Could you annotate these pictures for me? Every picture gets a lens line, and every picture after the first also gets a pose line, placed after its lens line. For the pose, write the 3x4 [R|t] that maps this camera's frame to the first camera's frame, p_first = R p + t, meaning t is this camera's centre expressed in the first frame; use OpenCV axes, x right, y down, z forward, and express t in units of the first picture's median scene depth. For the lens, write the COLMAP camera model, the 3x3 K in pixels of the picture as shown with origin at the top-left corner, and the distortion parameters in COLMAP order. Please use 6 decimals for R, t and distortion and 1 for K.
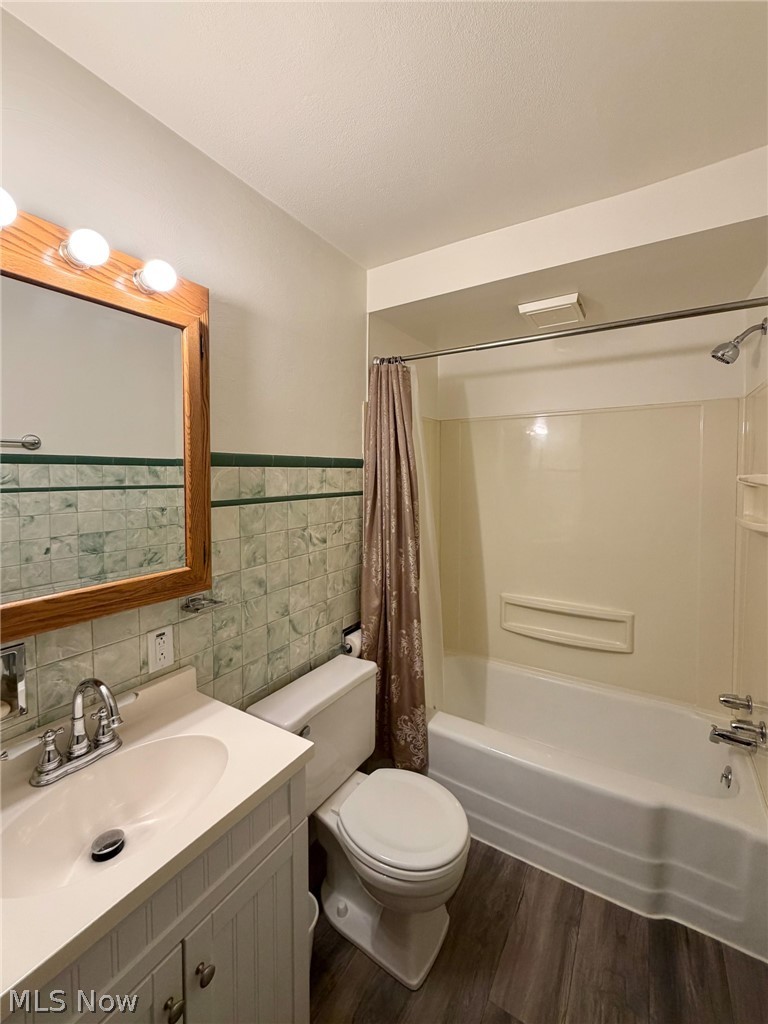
lens RADIAL K [[412.3, 0, 387.0], [0, 412.3, 486.3], [0, 0, 1]] dist [-0.000288, 0.000110]
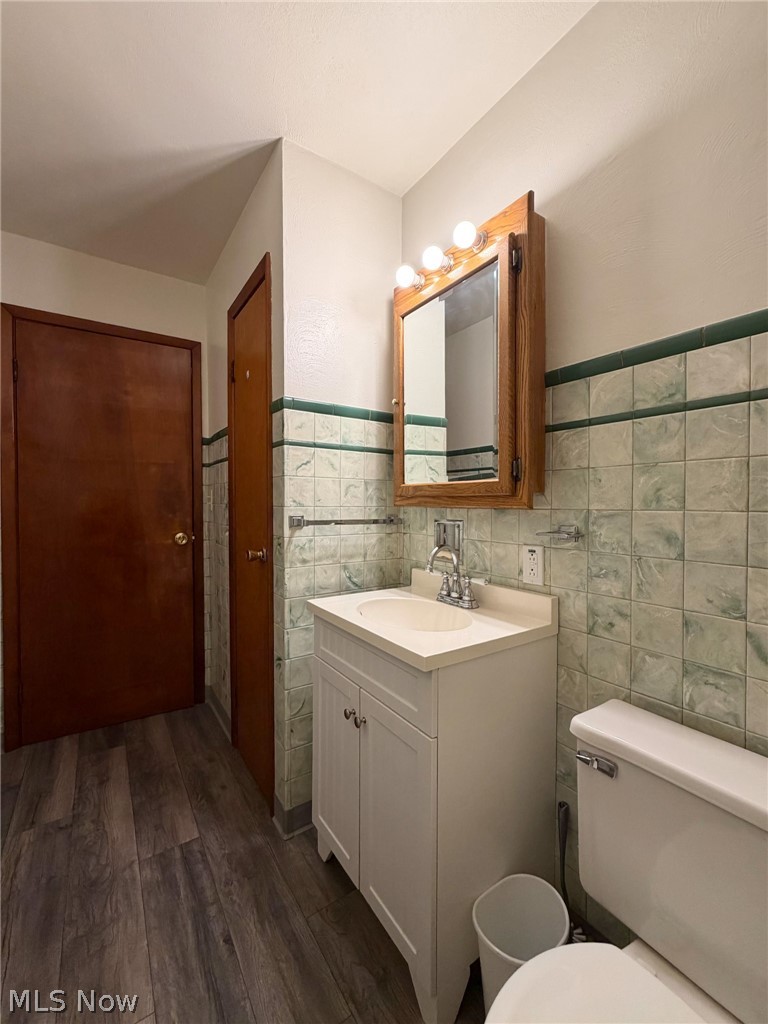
lens RADIAL K [[422.9, 0, 384.0], [0, 422.9, 512.0], [0, 0, 1]] dist [-0.000179, -0.000148]
pose [[-0.407595, 0.019918, -0.912946, 0.487440], [-0.031502, 0.998860, 0.035857, 0.190651], [0.912619, 0.043375, -0.406503, 0.892363]]
